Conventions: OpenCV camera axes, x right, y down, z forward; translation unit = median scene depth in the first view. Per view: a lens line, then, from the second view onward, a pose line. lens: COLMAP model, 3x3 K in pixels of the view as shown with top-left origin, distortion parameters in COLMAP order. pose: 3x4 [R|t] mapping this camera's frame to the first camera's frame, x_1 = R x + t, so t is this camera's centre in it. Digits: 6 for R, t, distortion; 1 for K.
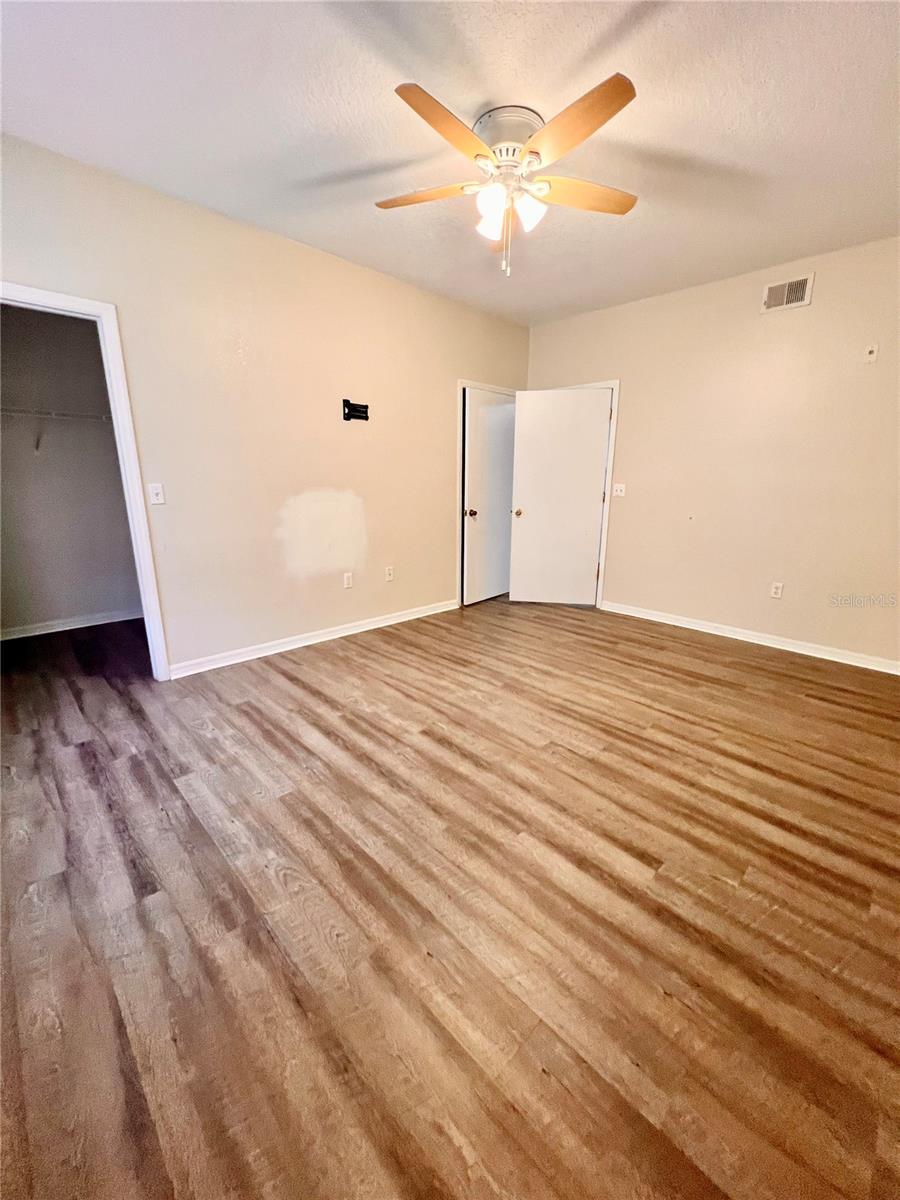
lens RADIAL K [[476.3, 0, 451.8], [0, 476.3, 598.6], [0, 0, 1]] dist [-0.000976, -0.000158]
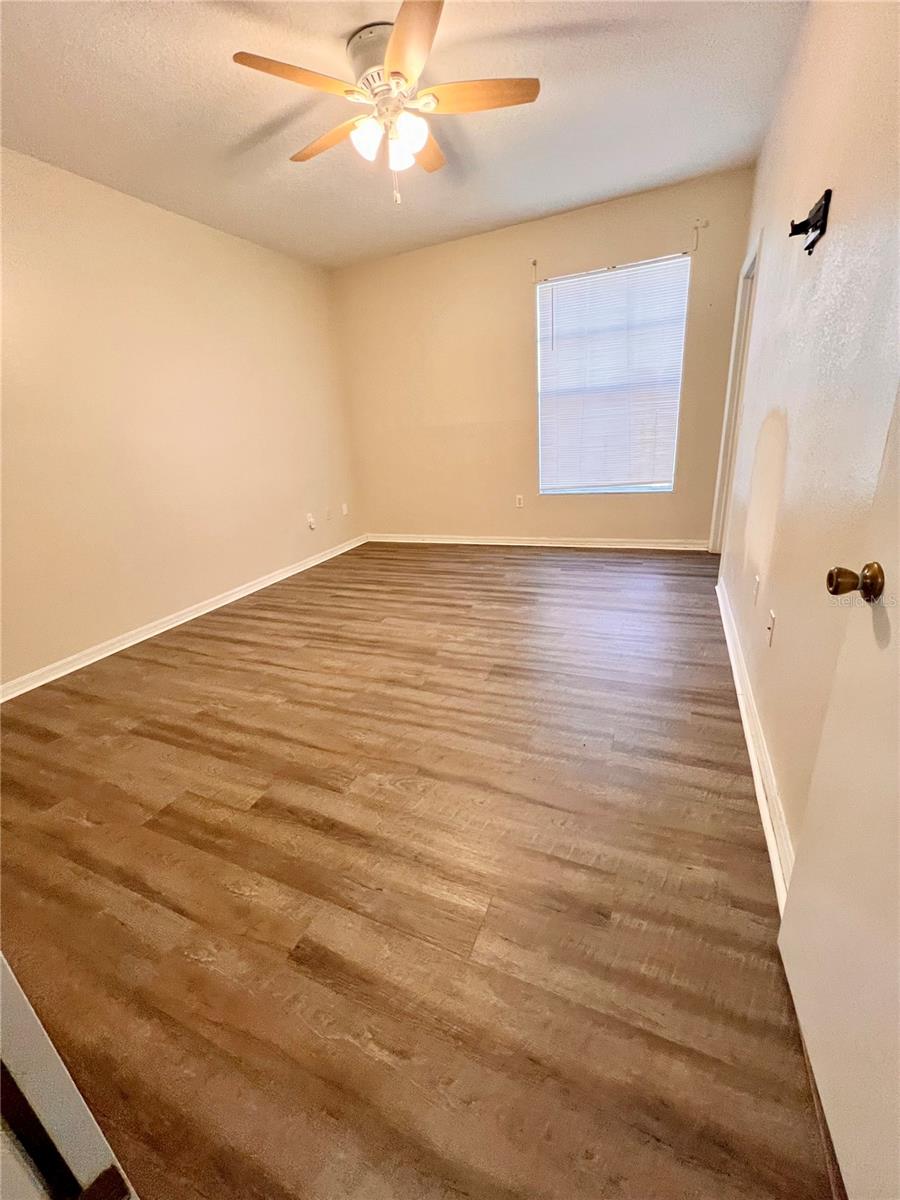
lens RADIAL K [[476.3, 0, 450.4], [0, 476.3, 600.1], [0, 0, 1]] dist [-0.000976, -0.000158]
pose [[-0.926708, 0.186122, -0.326453, 0.449177], [-0.025680, 0.835331, 0.549148, -0.502602], [0.374905, 0.517283, -0.769328, 2.061617]]
